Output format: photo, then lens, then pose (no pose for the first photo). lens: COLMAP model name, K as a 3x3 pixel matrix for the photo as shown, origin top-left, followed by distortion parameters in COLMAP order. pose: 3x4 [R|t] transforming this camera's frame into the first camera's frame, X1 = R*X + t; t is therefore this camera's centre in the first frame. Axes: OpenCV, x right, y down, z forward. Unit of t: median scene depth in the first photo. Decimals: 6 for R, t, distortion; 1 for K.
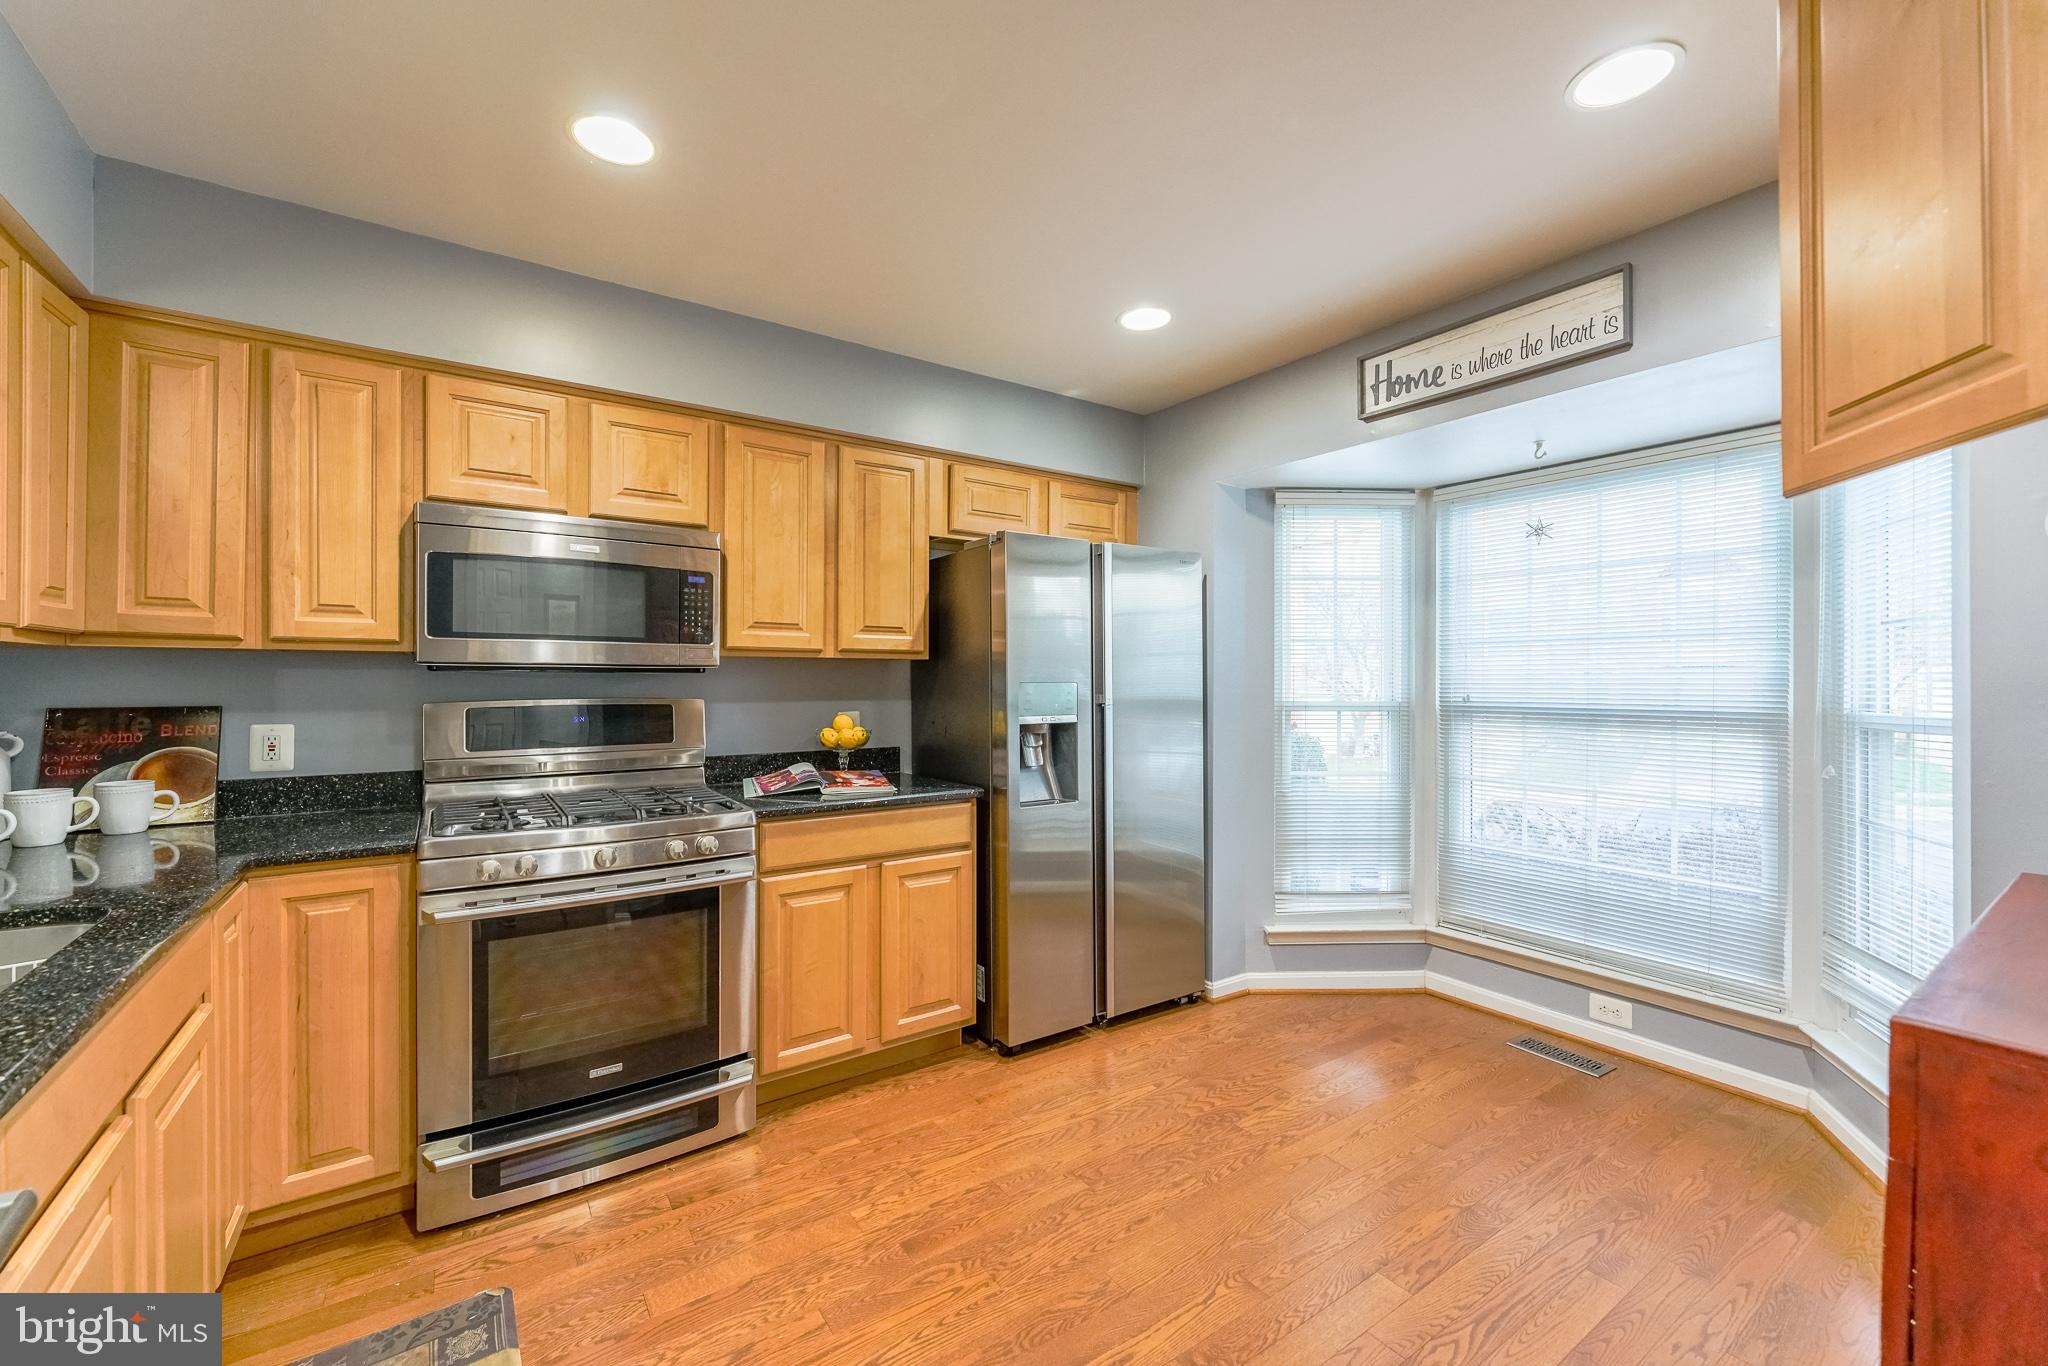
lens RADIAL K [[812.7, 0, 1024.0], [0, 812.7, 683.0], [0, 0, 1]] dist [0.002254, 0.000243]
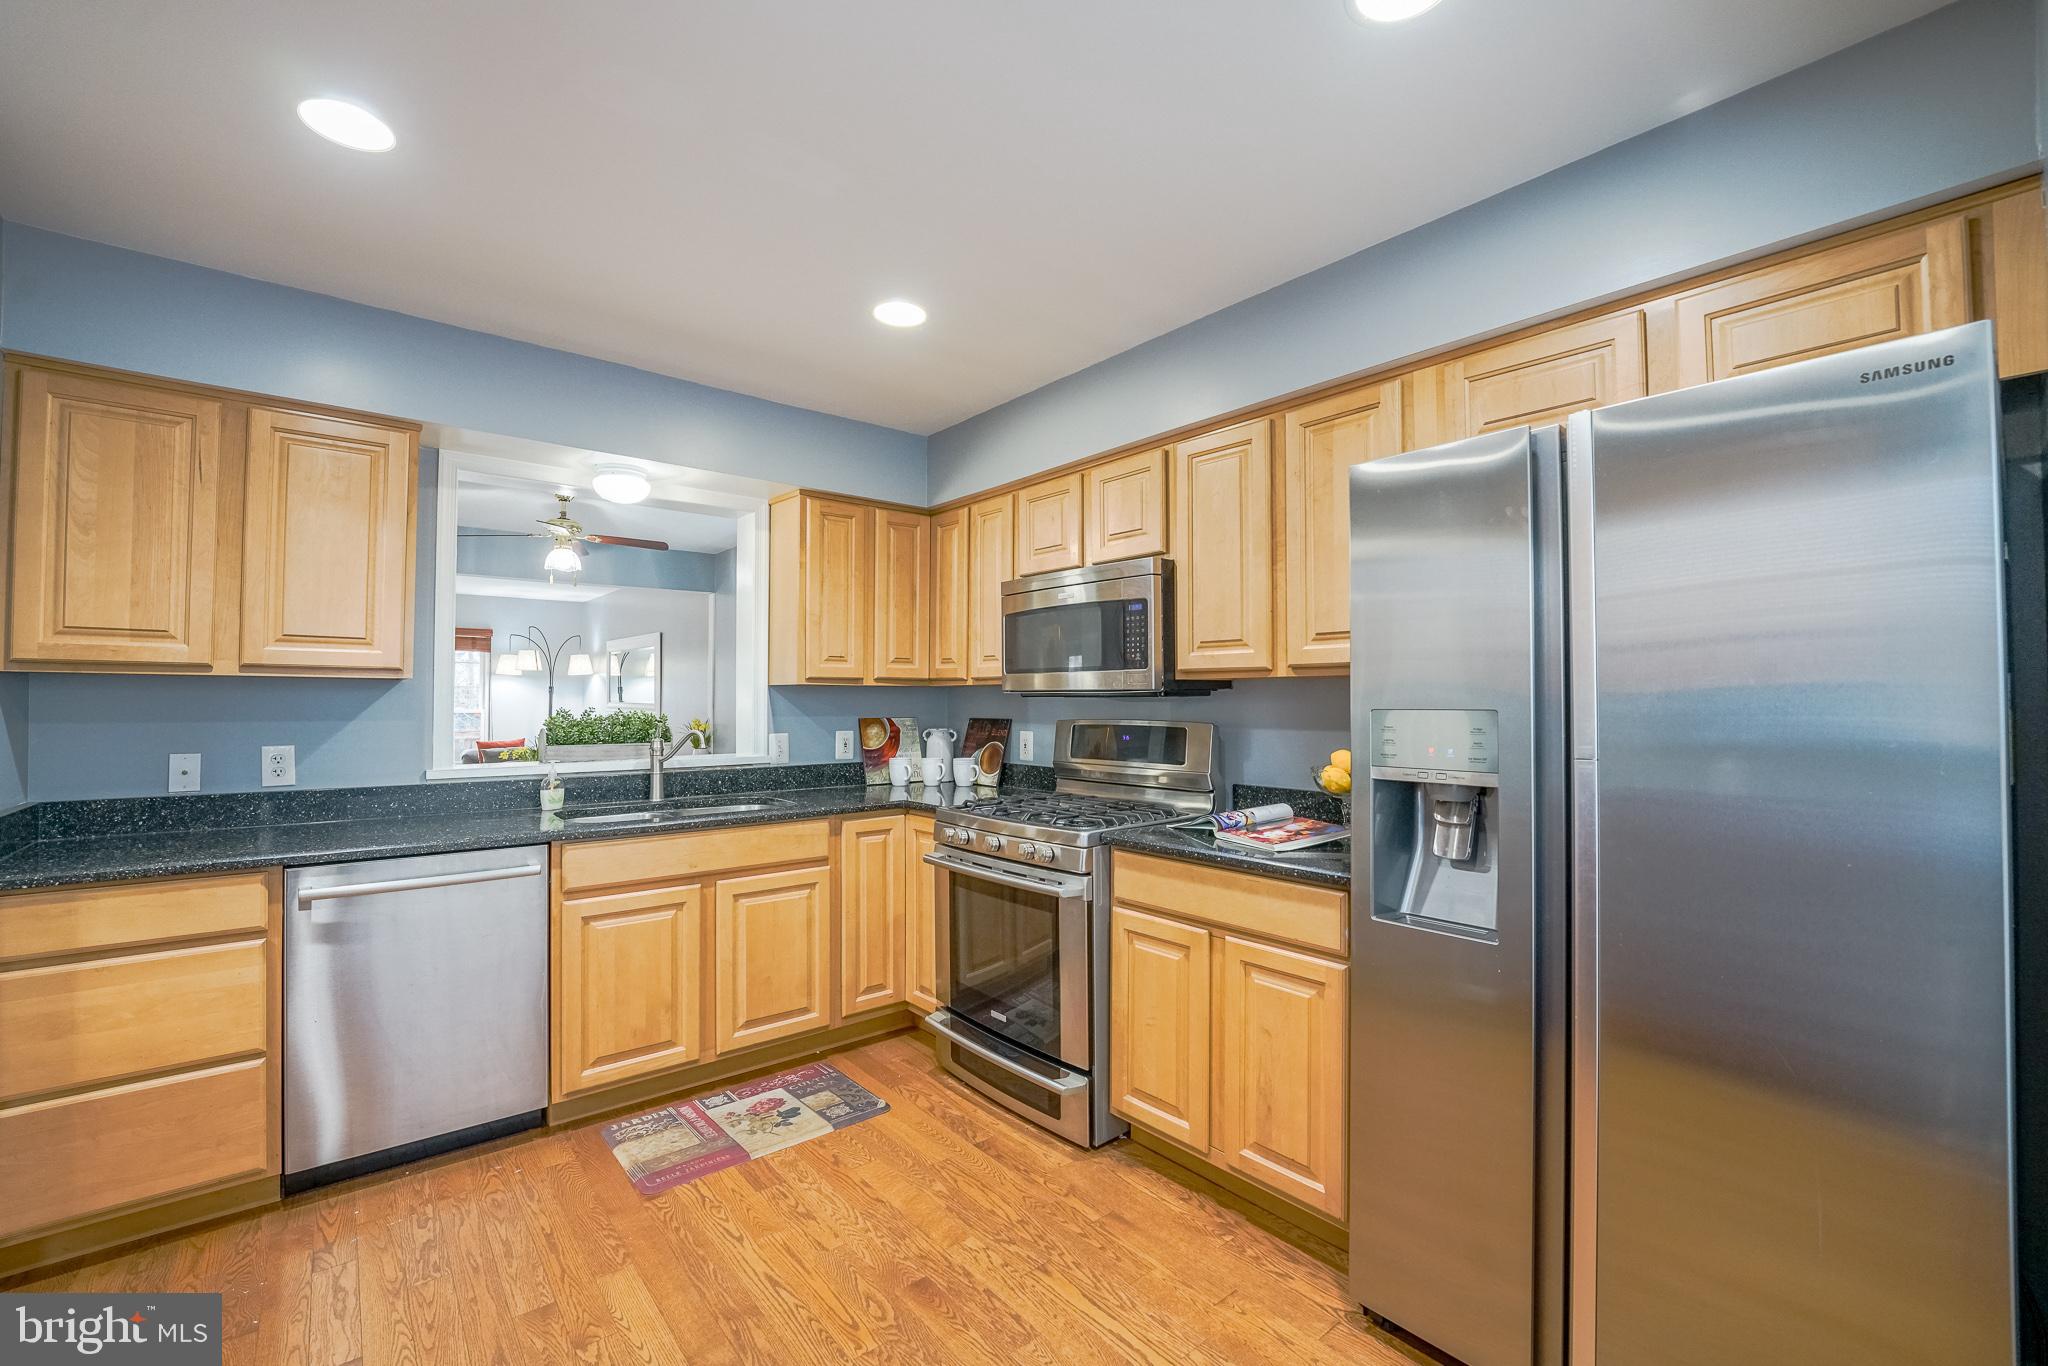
lens RADIAL K [[840.2, 0, 1024.0], [0, 840.2, 683.0], [0, 0, 1]] dist [-0.028550, 0.000616]
pose [[0.101312, -0.020539, -0.994643, 0.726244], [-0.002153, 0.999780, -0.020864, -0.008776], [0.994852, 0.004255, 0.101246, 0.843966]]
